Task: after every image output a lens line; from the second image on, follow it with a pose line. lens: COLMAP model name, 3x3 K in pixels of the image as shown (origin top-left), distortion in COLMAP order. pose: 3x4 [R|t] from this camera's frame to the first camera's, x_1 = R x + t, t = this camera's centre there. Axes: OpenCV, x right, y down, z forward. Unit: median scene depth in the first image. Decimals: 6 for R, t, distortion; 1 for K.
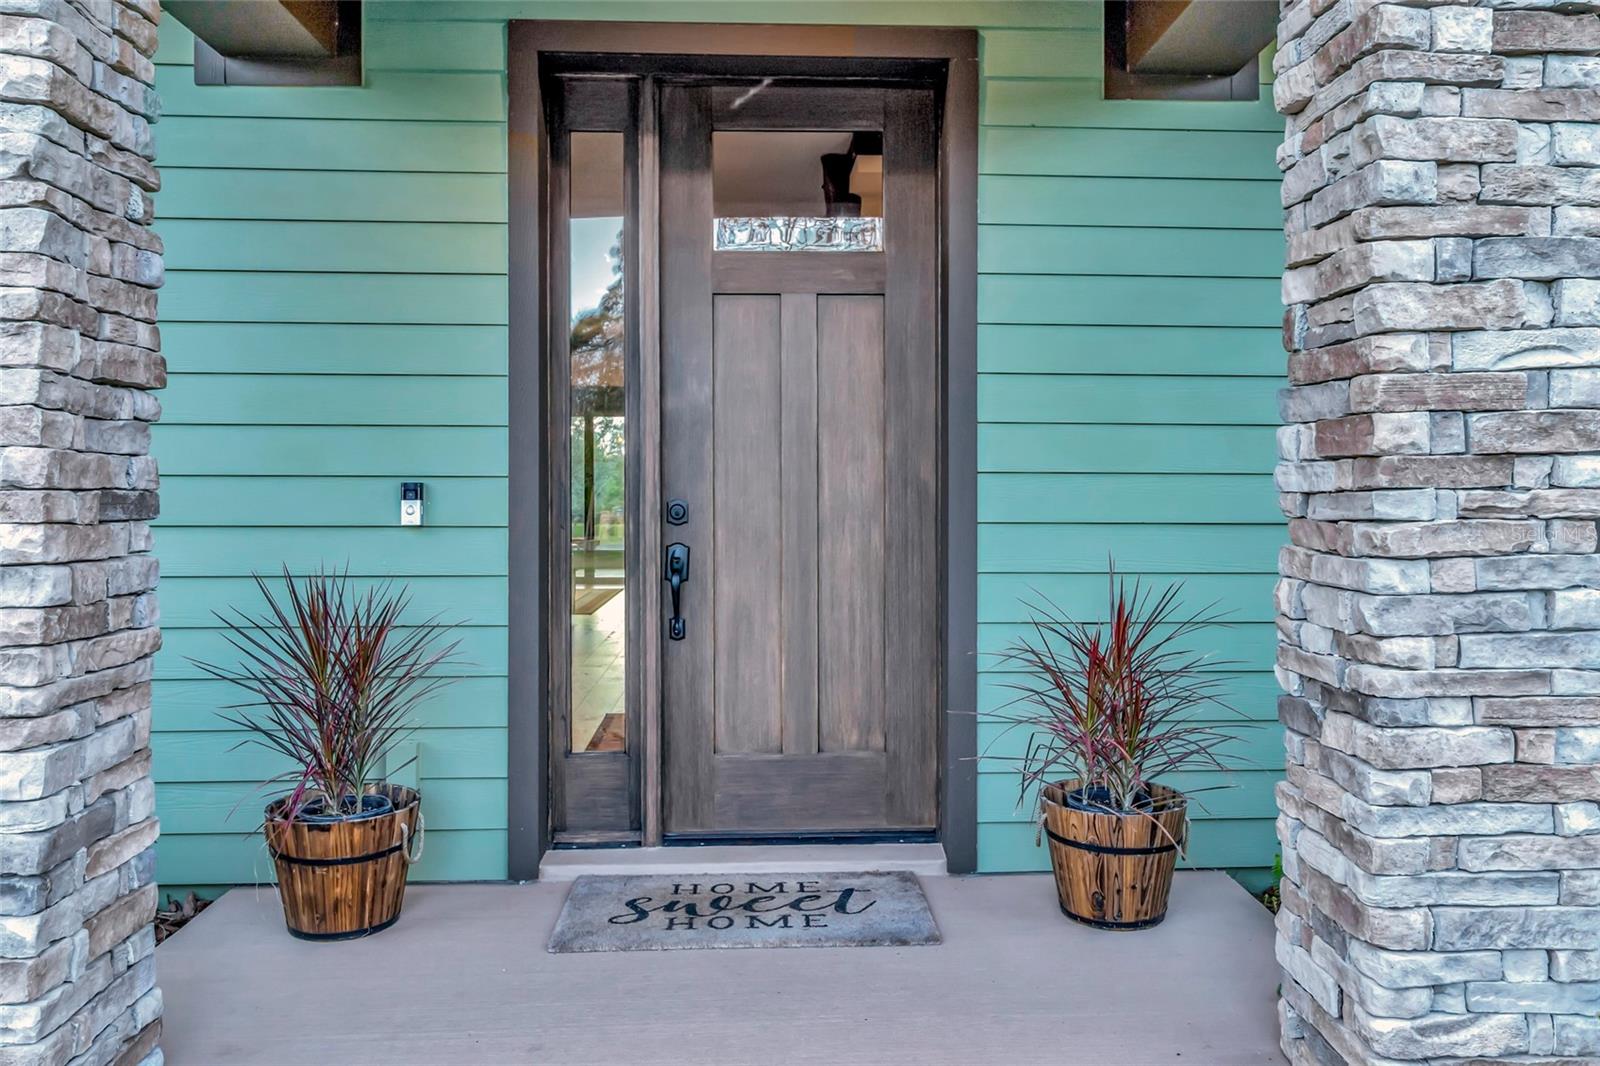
lens RADIAL K [[1214.7, 0, 802.7], [0, 1214.7, 524.9], [0, 0, 1]] dist [-0.013918, 0.002897]
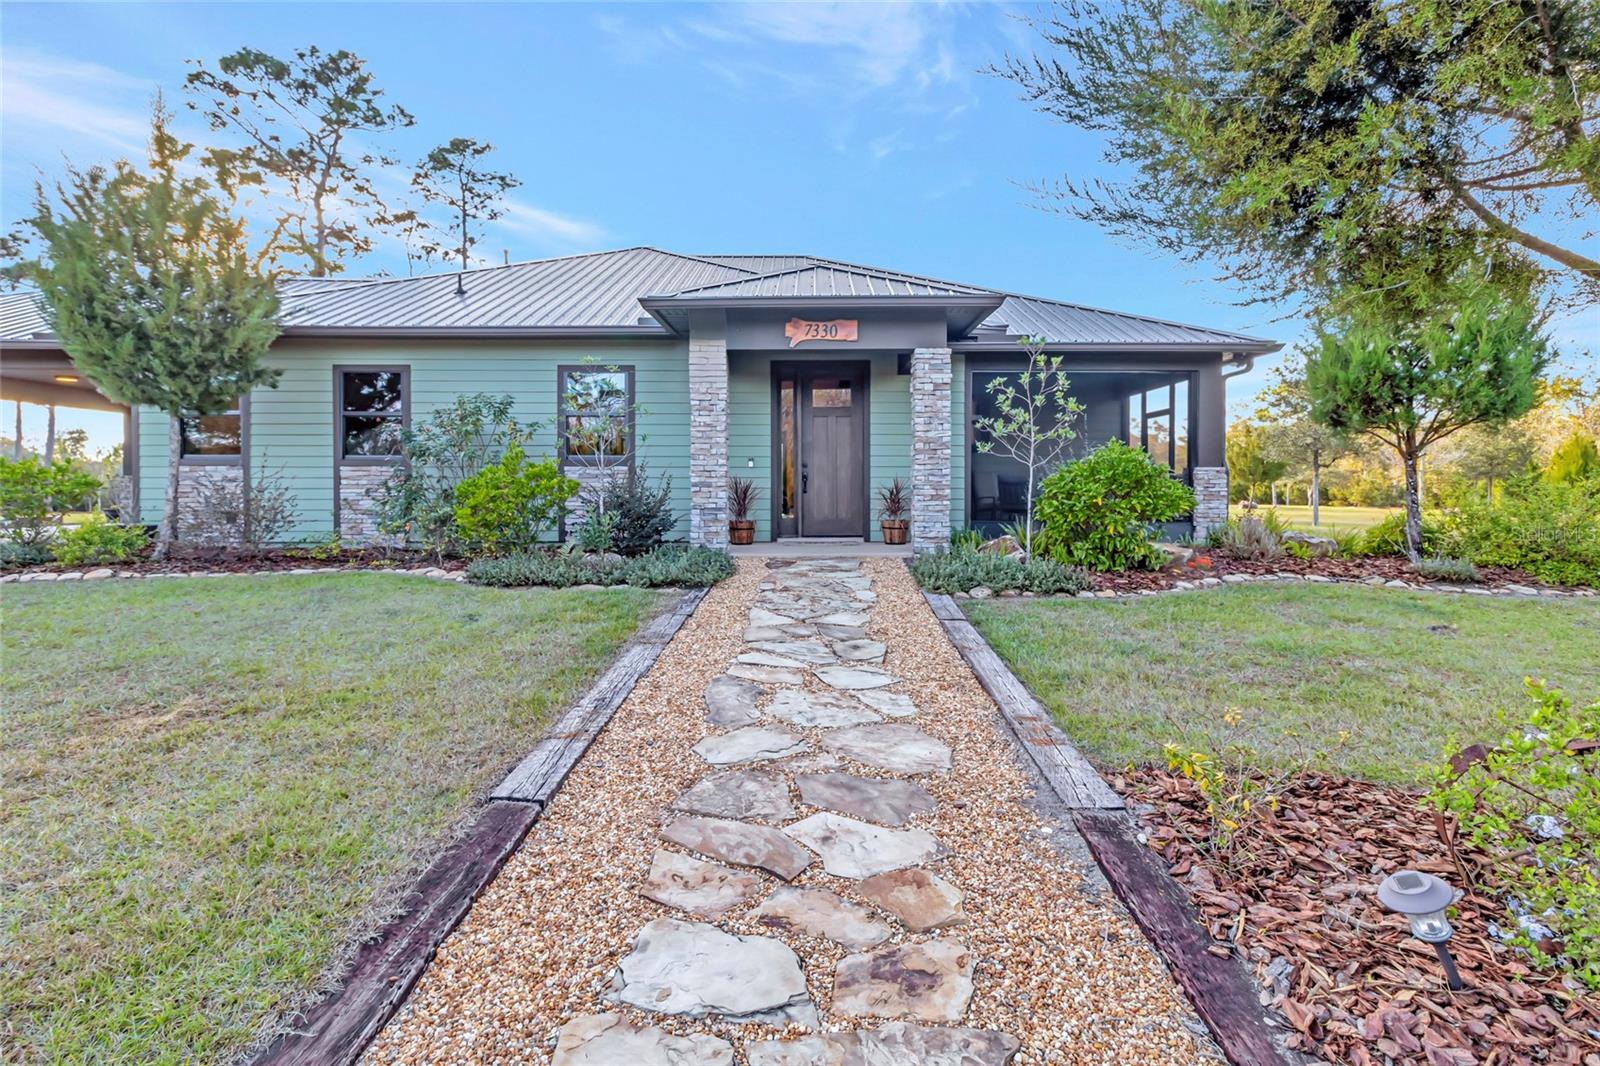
lens RADIAL K [[741.8, 0, 806.6], [0, 741.8, 518.9], [0, 0, 1]] dist [0.003179, 0.000617]
pose [[0.999293, -0.000098, -0.037608, 0.008574], [0.000459, 0.999954, 0.009593, 0.194767], [0.037606, -0.009604, 0.999247, -2.122580]]
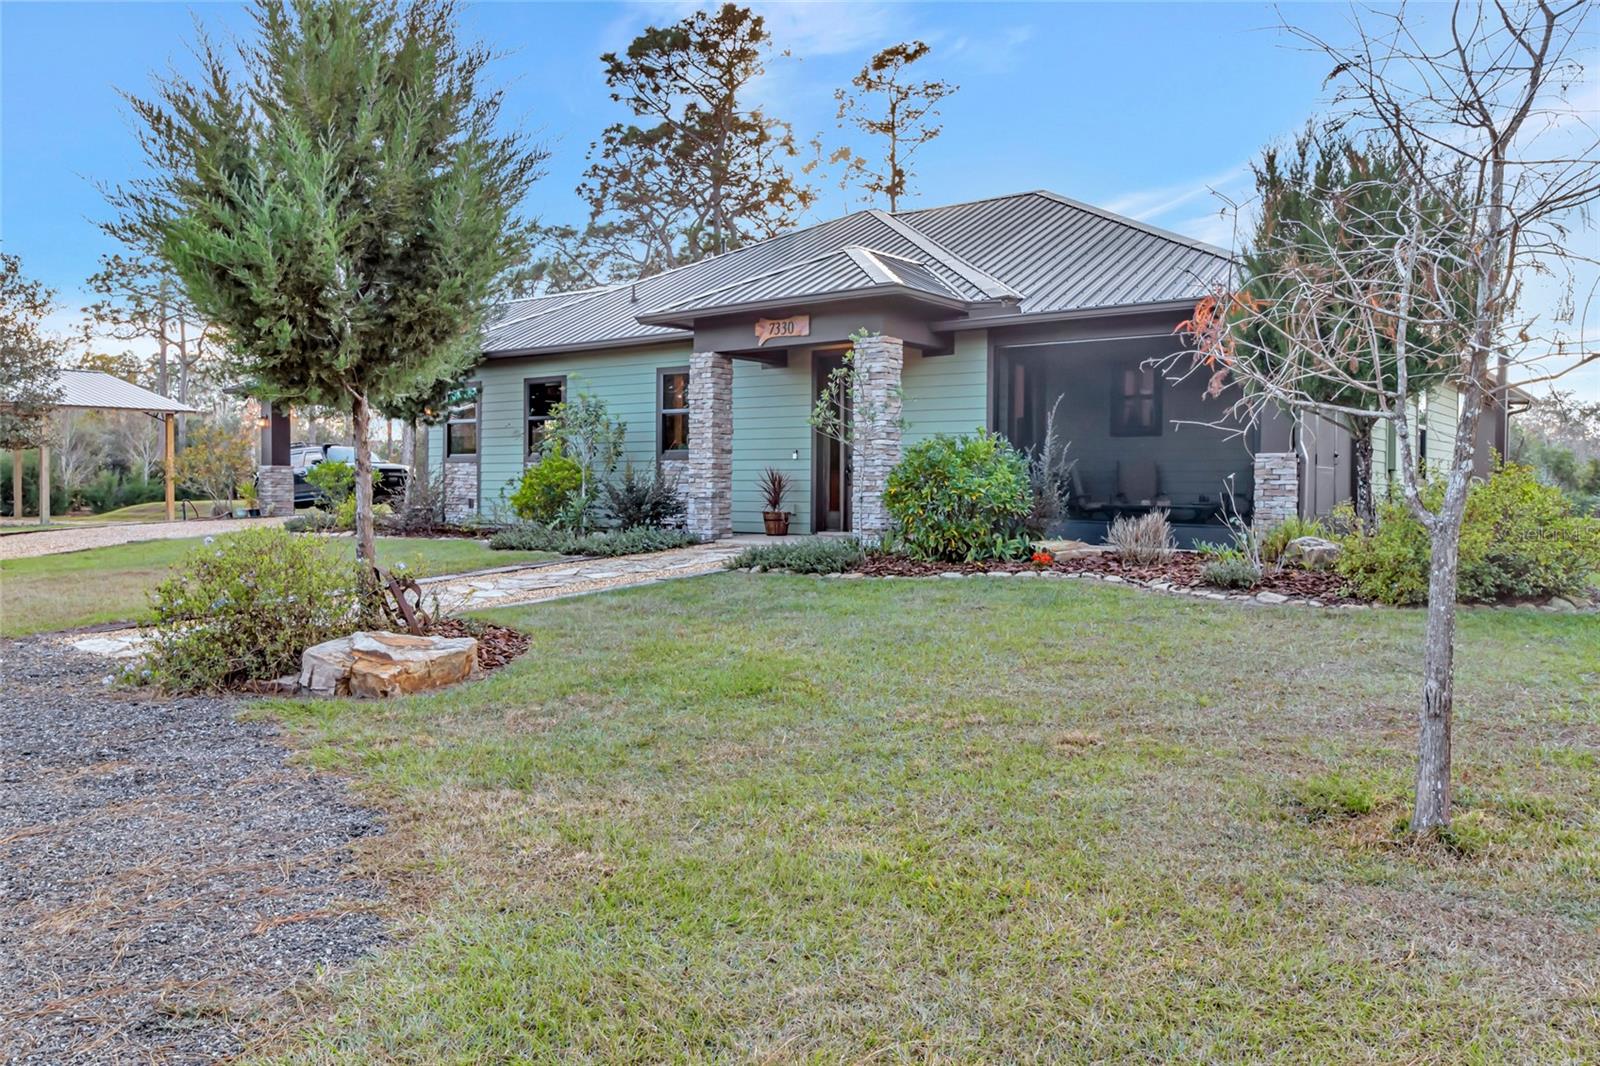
lens RADIAL K [[1214.7, 0, 797.6], [0, 1214.7, 536.7], [0, 0, 1]] dist [-0.013918, 0.002897]
pose [[0.762192, 0.027035, -0.646787, 3.078040], [-0.020939, 0.999634, 0.017108, 0.249112], [0.647013, 0.000503, 0.762479, -2.914350]]
